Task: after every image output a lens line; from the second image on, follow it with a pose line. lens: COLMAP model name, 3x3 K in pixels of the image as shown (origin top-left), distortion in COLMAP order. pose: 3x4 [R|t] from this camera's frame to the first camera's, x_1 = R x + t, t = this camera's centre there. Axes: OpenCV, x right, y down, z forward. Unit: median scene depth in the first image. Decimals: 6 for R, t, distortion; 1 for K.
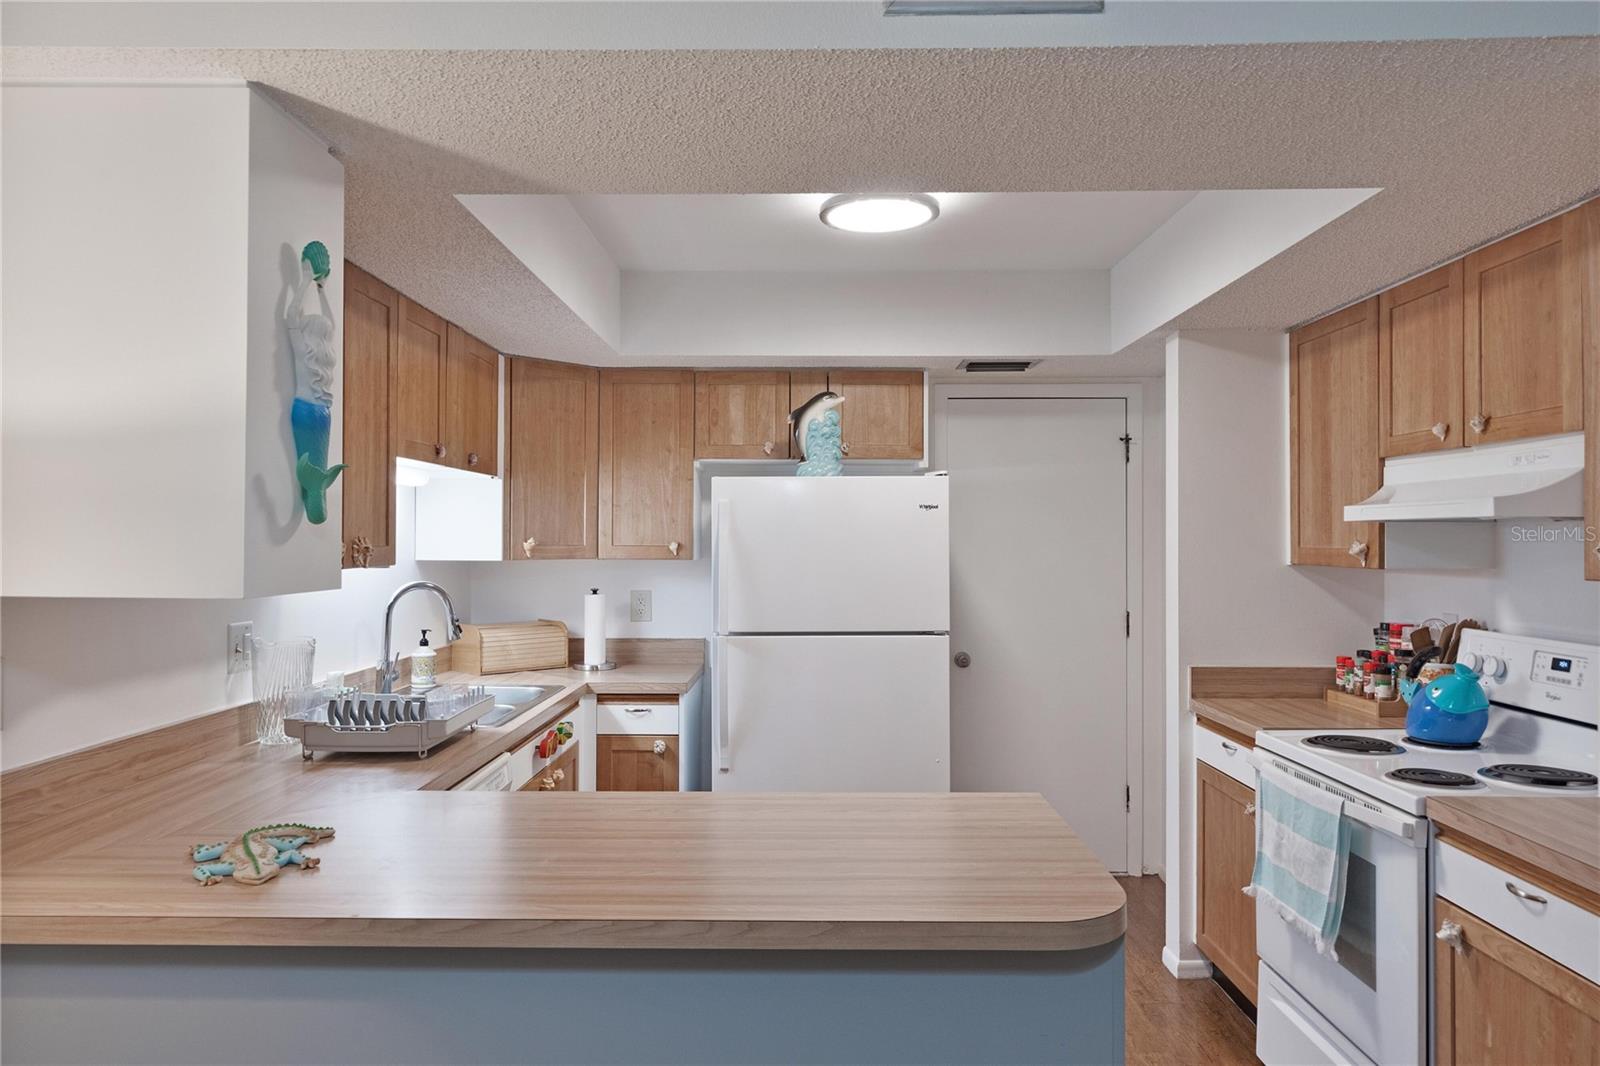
lens RADIAL K [[1044.3, 0, 800.0], [0, 1044.3, 533.0], [0, 0, 1]] dist [0.001650, 0.002136]
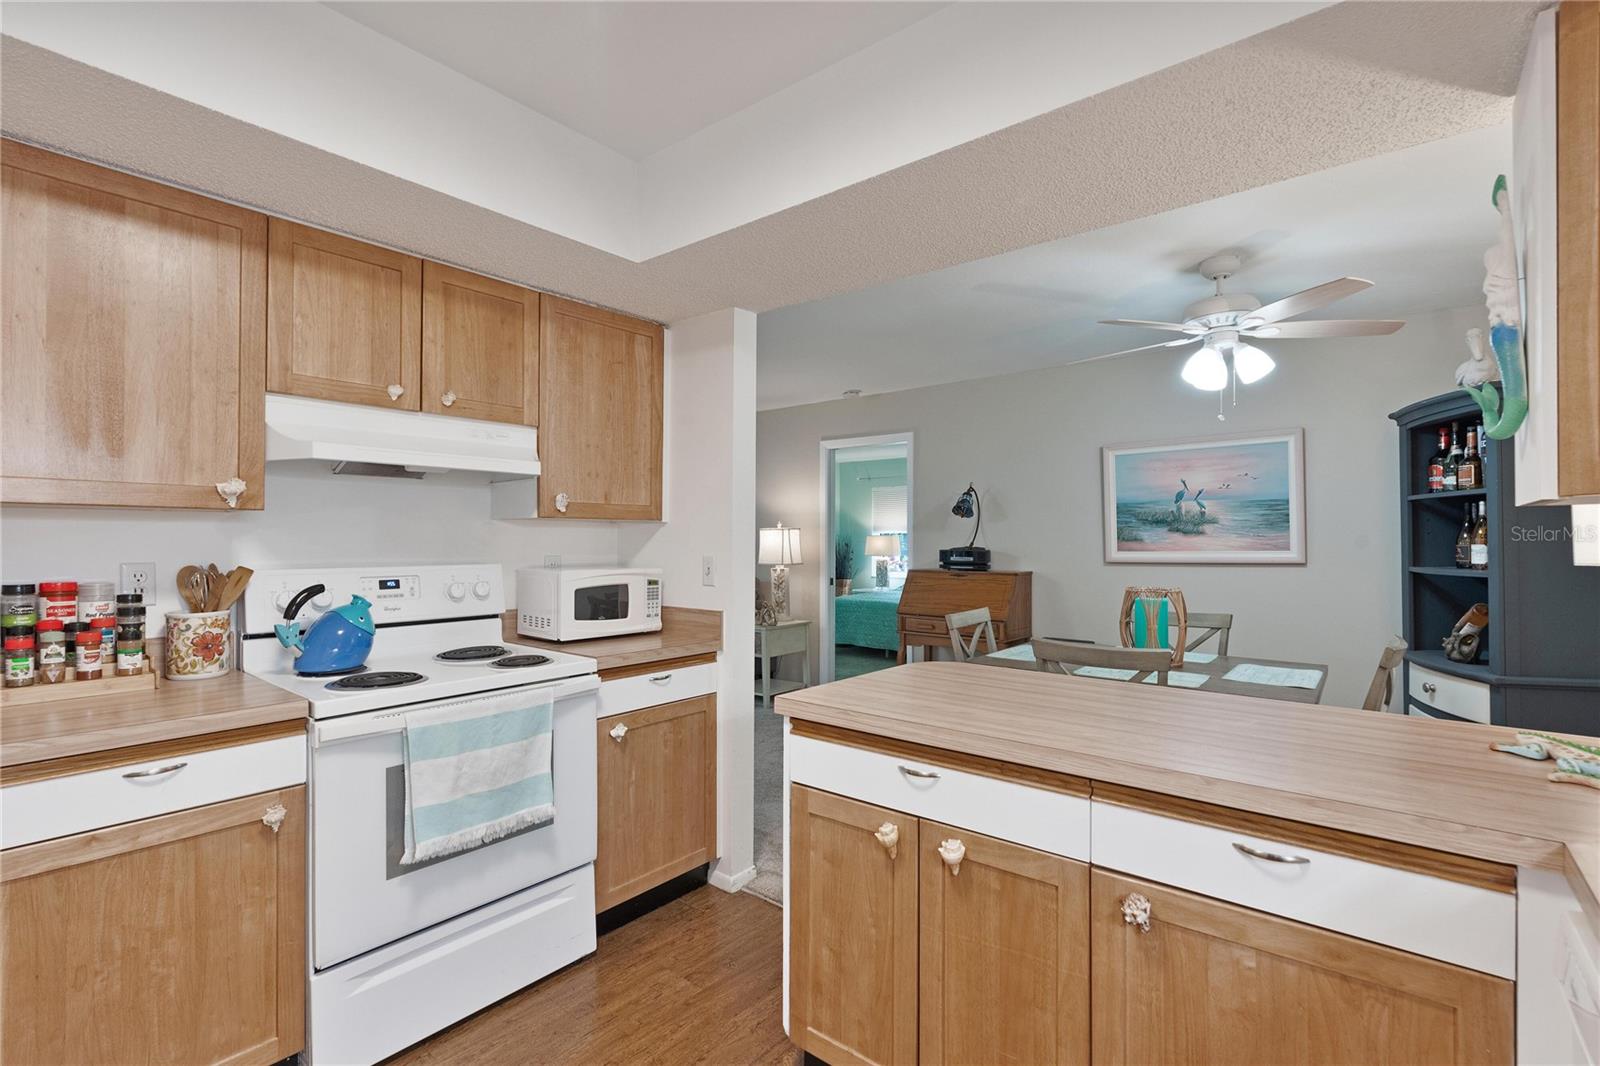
lens RADIAL K [[732.8, 0, 795.1], [0, 732.8, 536.5], [0, 0, 1]] dist [-0.003142, 0.000999]
pose [[-0.777722, -0.000103, 0.628608, -0.181280], [-0.006774, 0.999943, -0.008217, 0.049755], [-0.628572, -0.010648, -0.777679, 0.999501]]
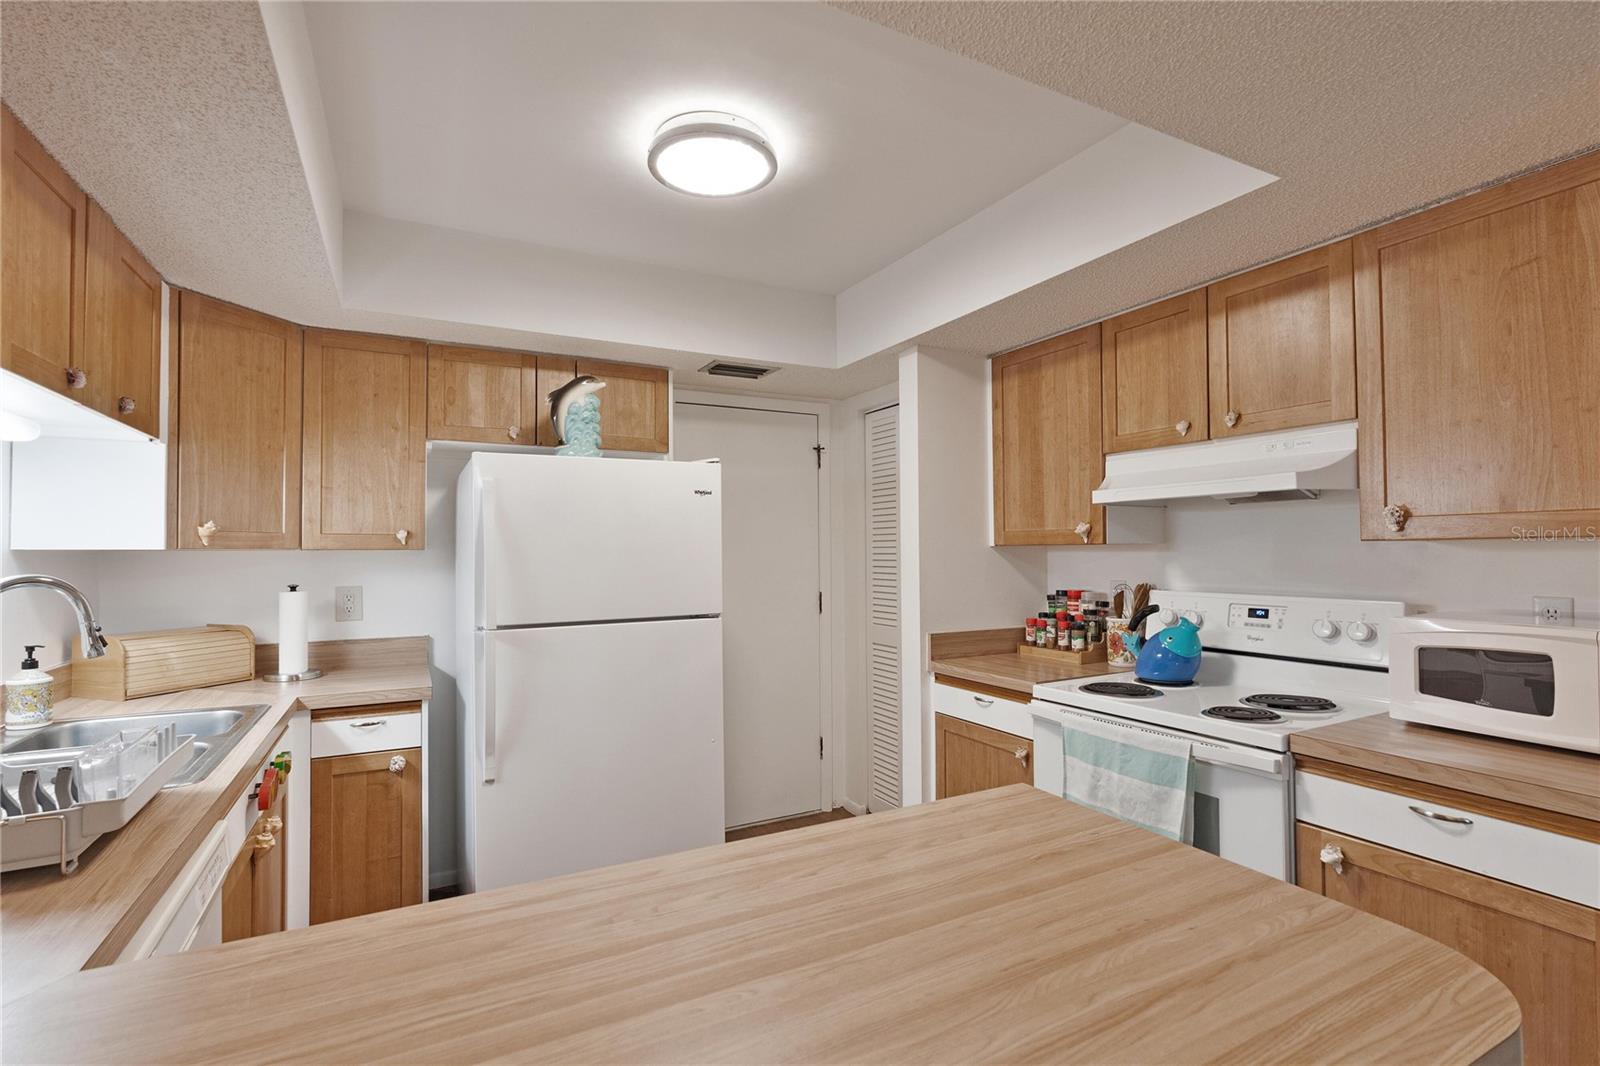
lens RADIAL K [[739.8, 0, 794.3], [0, 739.8, 539.6], [0, 0, 1]] dist [-0.005242, 0.000386]
pose [[0.881681, 0.000549, 0.471846, -0.146587], [0.005019, 0.999932, -0.010542, 0.030110], [-0.471819, 0.011663, 0.881618, 0.333785]]
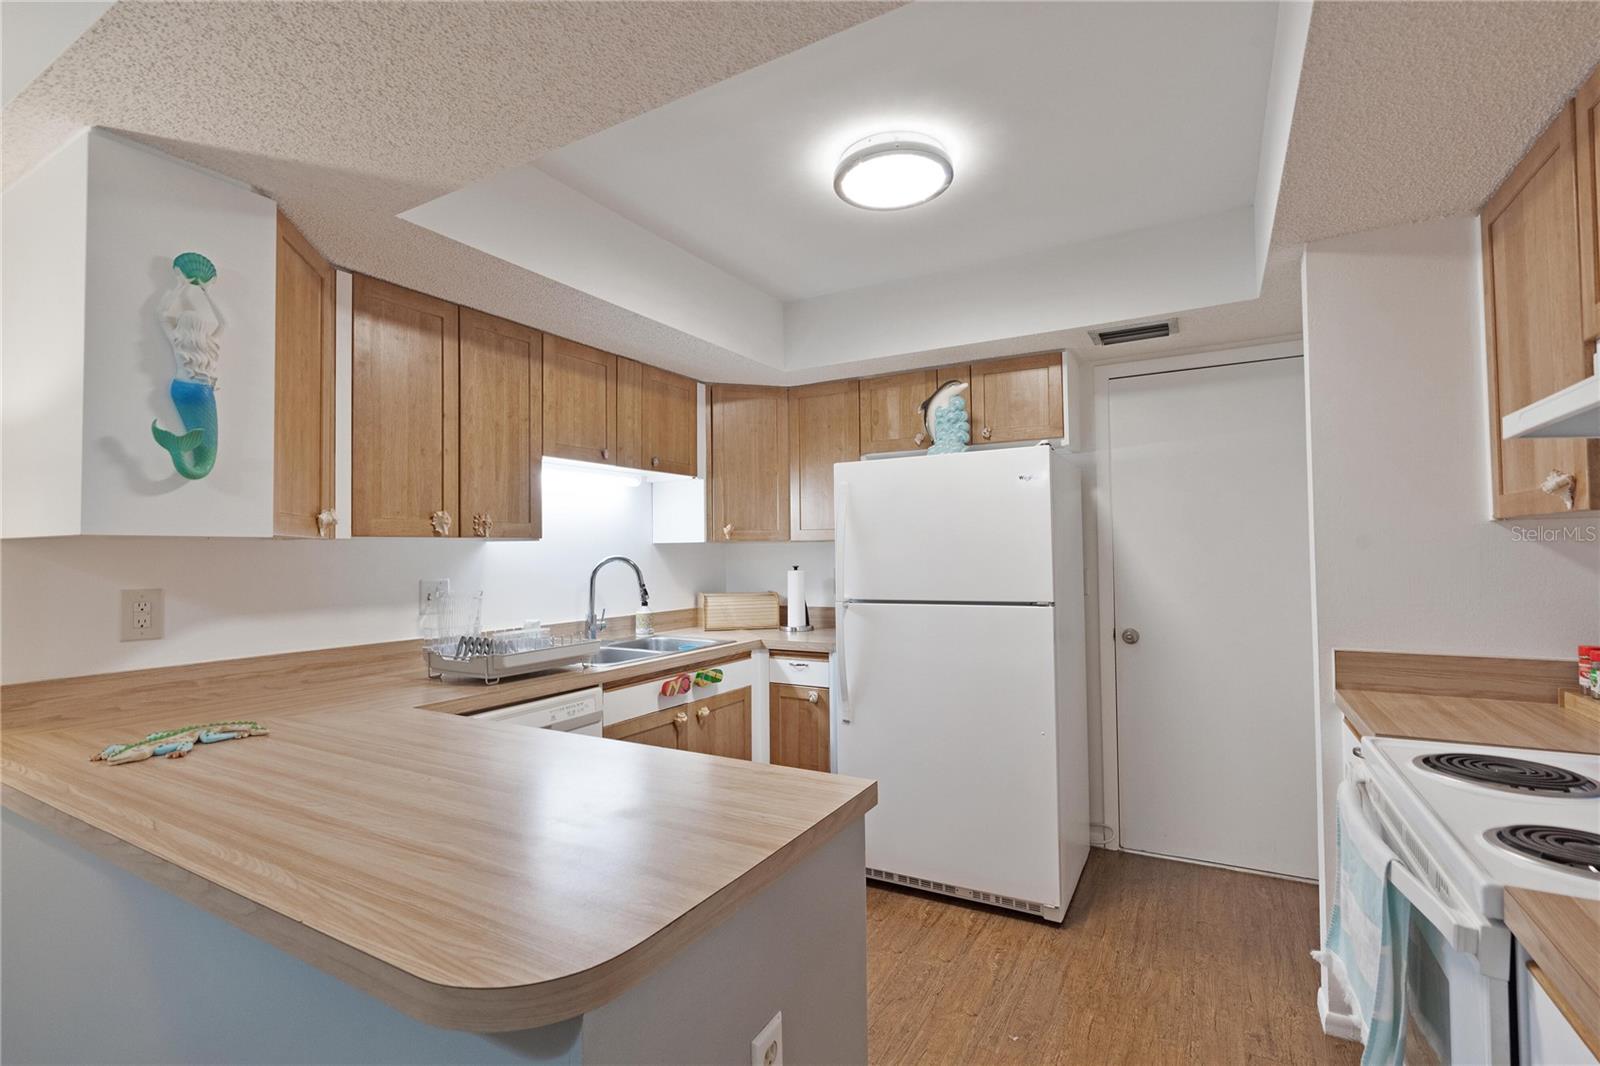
lens RADIAL K [[732.8, 0, 795.1], [0, 732.8, 536.5], [0, 0, 1]] dist [-0.003142, 0.000999]
pose [[0.870853, -0.023689, -0.490972, 0.284366], [0.016734, 0.999688, -0.018552, 0.042476], [0.491259, 0.007940, 0.870978, 0.292665]]
